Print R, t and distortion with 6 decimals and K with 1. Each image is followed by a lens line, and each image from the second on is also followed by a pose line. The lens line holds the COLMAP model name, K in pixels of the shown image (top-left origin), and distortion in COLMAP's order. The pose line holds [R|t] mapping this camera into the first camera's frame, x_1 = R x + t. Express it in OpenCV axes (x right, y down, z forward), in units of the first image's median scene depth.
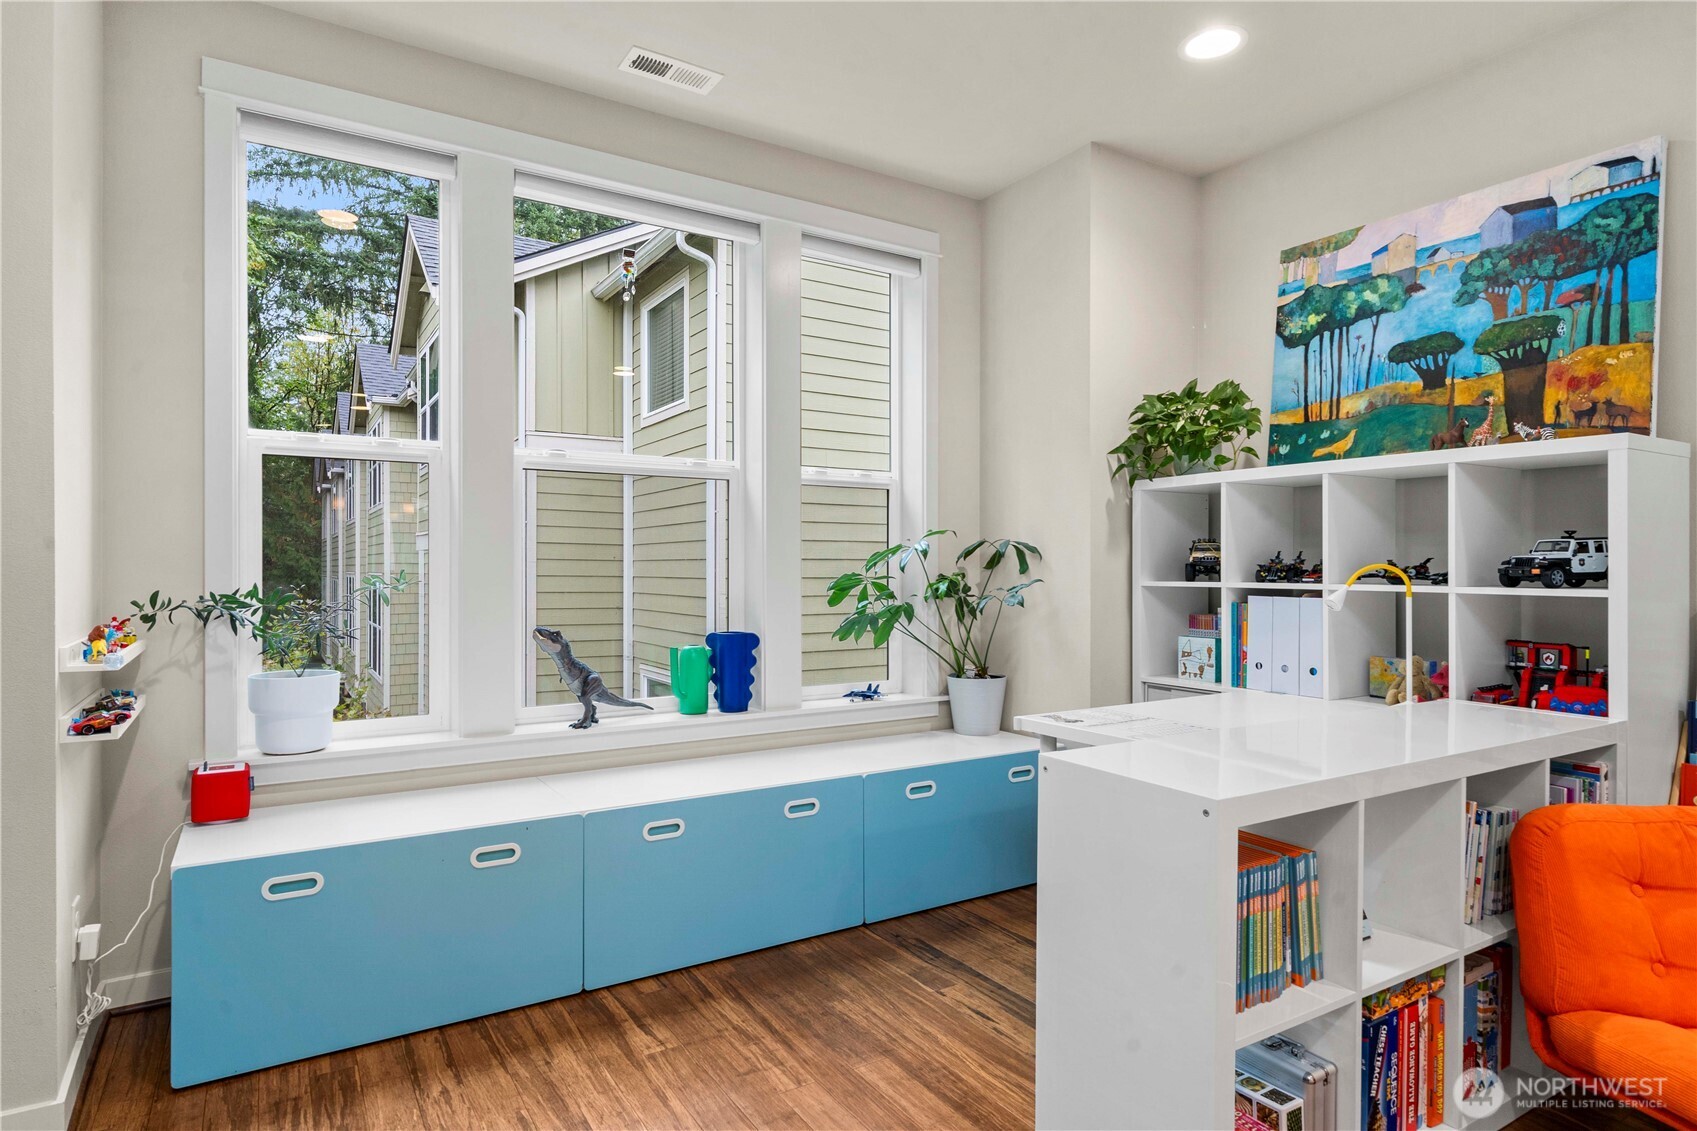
lens RADIAL K [[931.5, 0, 847.3], [0, 931.5, 569.5], [0, 0, 1]] dist [-0.001604, 0.000069]
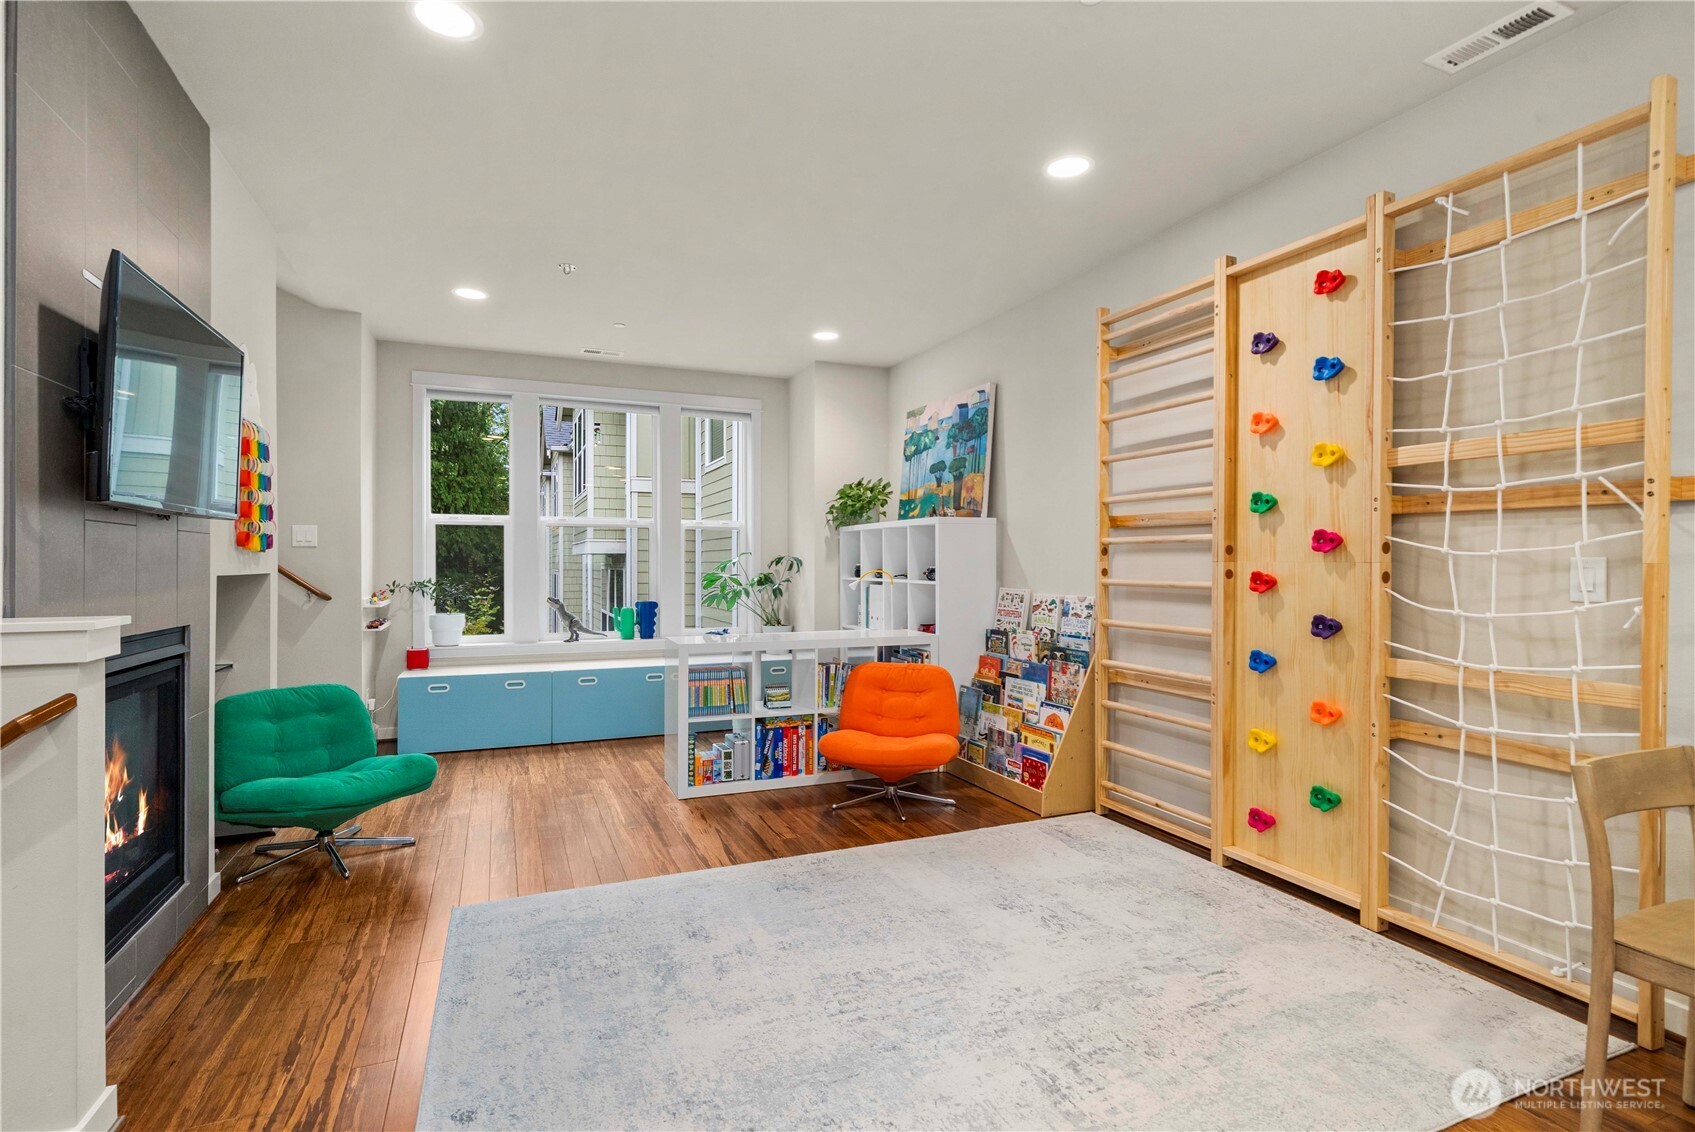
lens RADIAL K [[802.4, 0, 836.4], [0, 802.4, 564.8], [0, 0, 1]] dist [0.002822, 0.000217]
pose [[0.987158, -0.000107, -0.159750, 0.653804], [-0.000123, 0.999999, -0.001432, -0.013527], [0.159750, 0.001434, 0.987157, -0.799247]]
